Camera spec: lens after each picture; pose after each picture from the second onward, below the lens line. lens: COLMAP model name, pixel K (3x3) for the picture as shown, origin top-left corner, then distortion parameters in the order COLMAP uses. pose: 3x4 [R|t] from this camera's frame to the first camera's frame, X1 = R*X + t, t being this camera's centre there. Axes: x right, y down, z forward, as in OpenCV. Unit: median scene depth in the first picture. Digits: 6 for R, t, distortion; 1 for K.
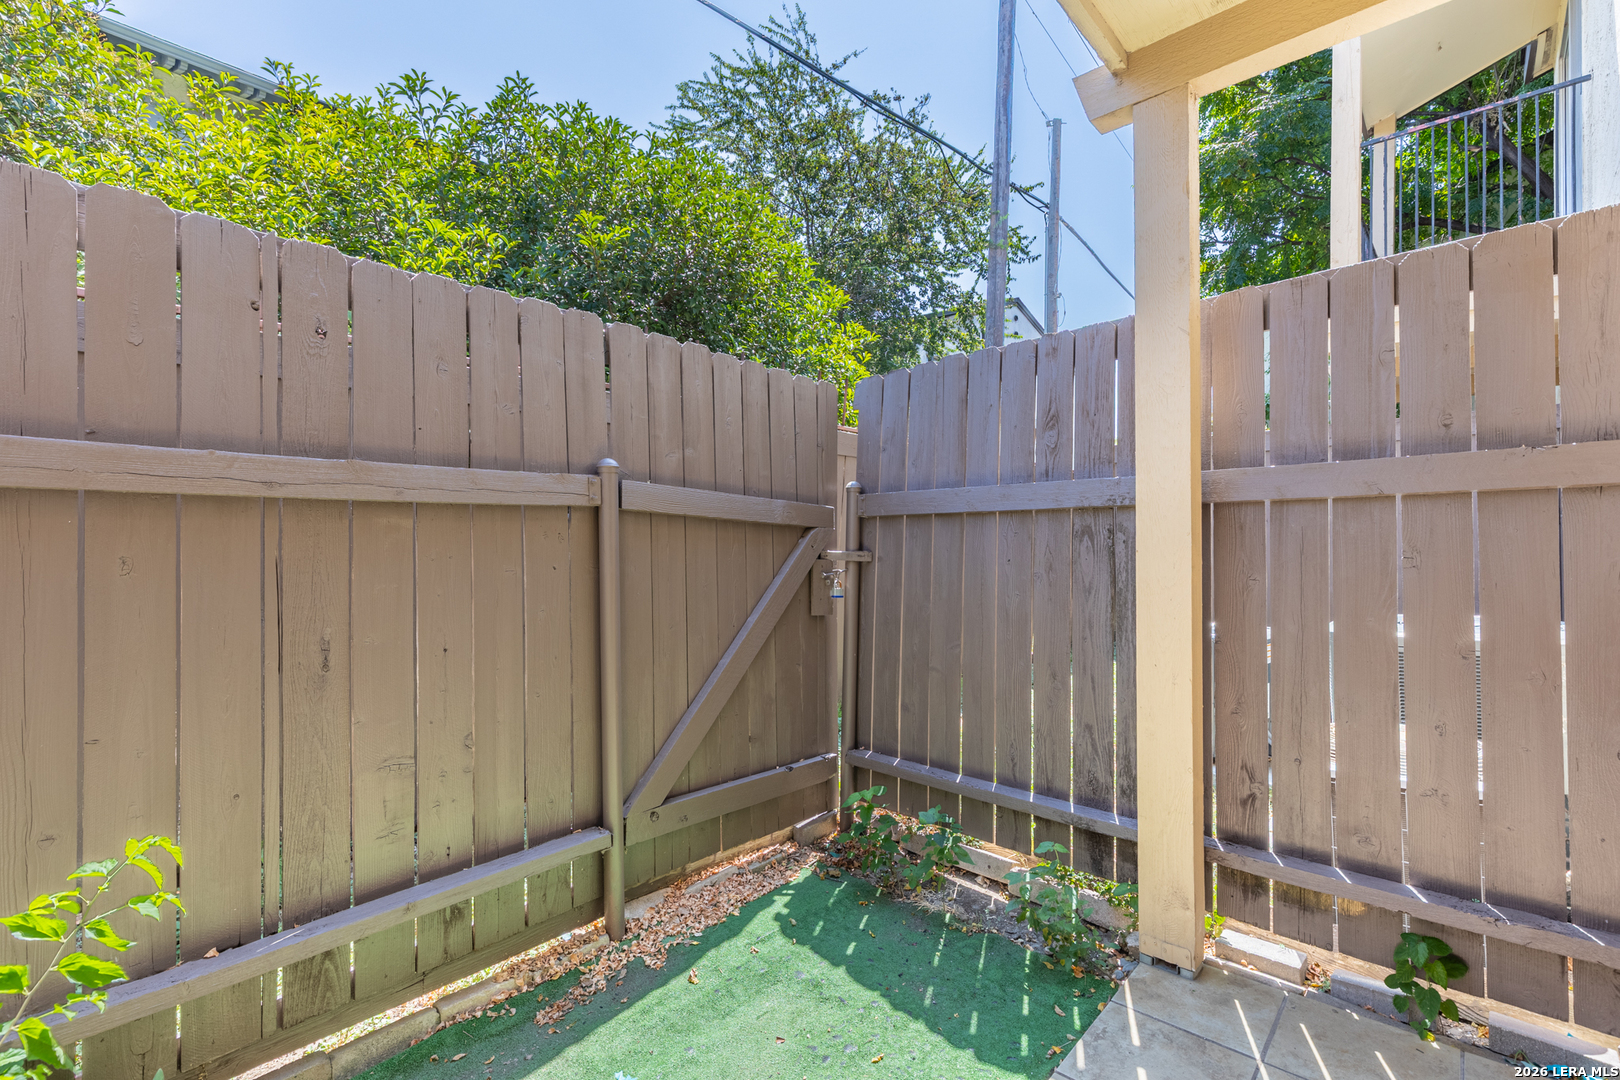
lens RADIAL K [[728.1, 0, 812.6], [0, 728.1, 534.7], [0, 0, 1]] dist [0.007635, -0.001465]
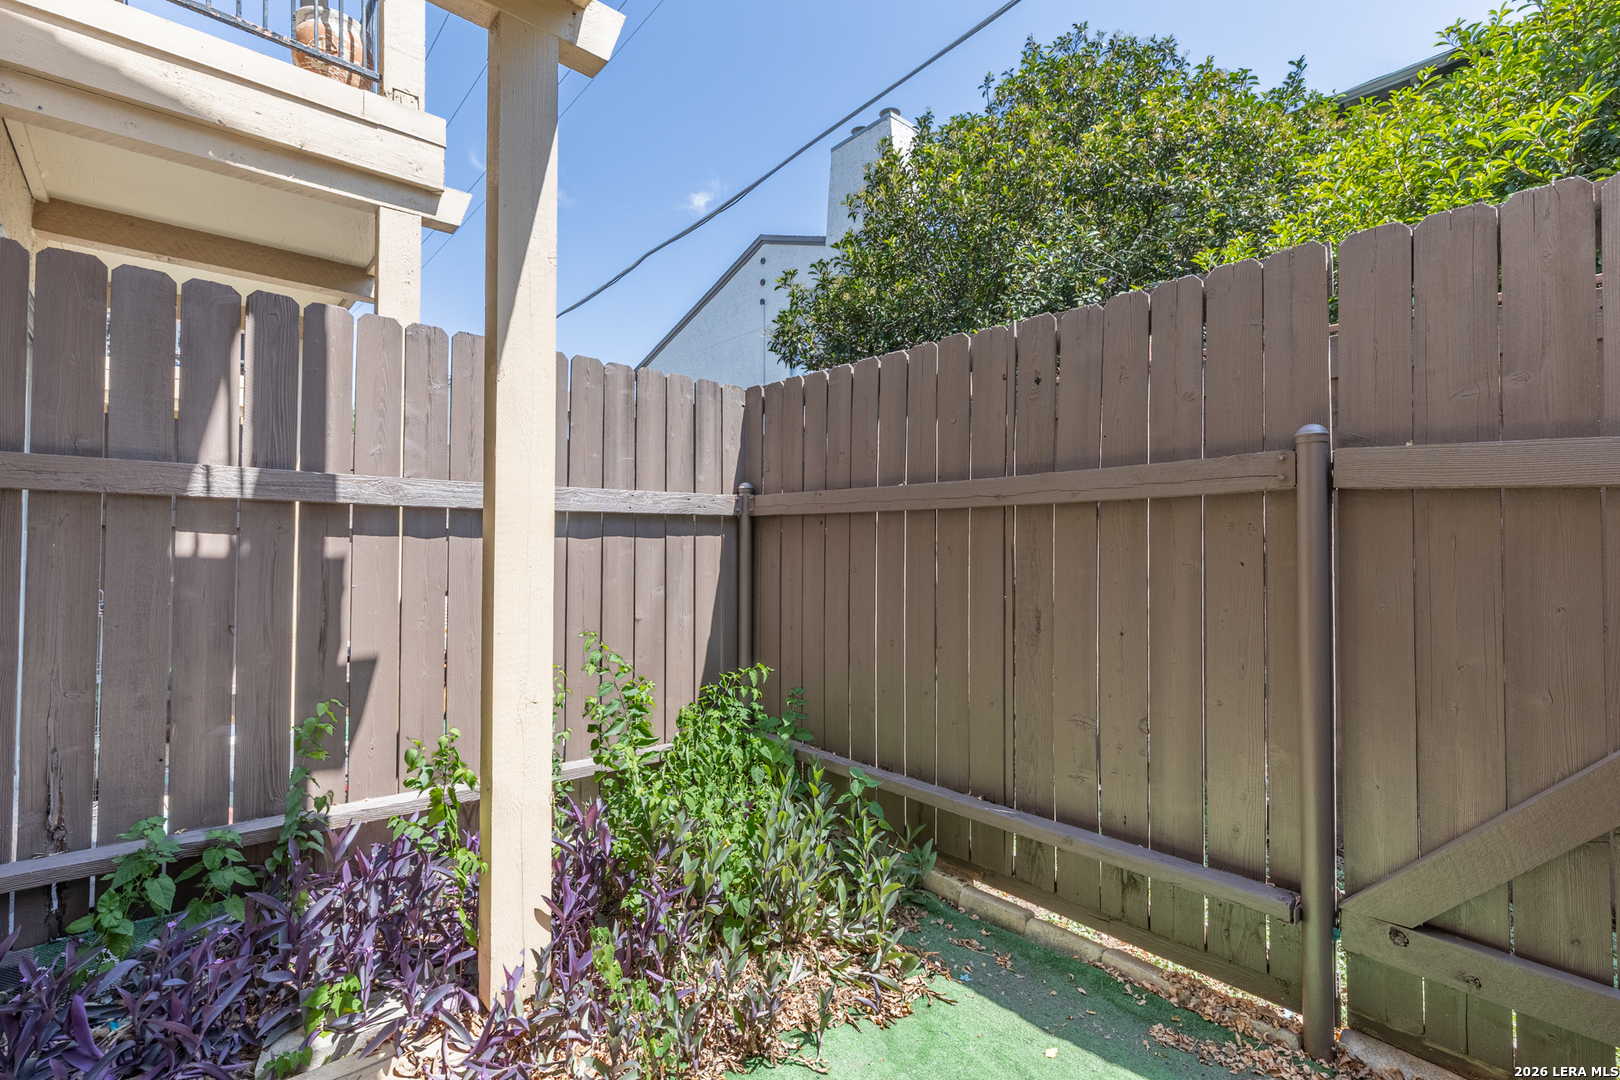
lens RADIAL K [[728.1, 0, 812.6], [0, 728.1, 534.7], [0, 0, 1]] dist [0.007635, -0.001465]
pose [[-0.098301, -0.008090, -0.995124, 0.629093], [0.013695, 0.999861, -0.009481, 0.013035], [0.995063, -0.014560, -0.098176, 0.648027]]
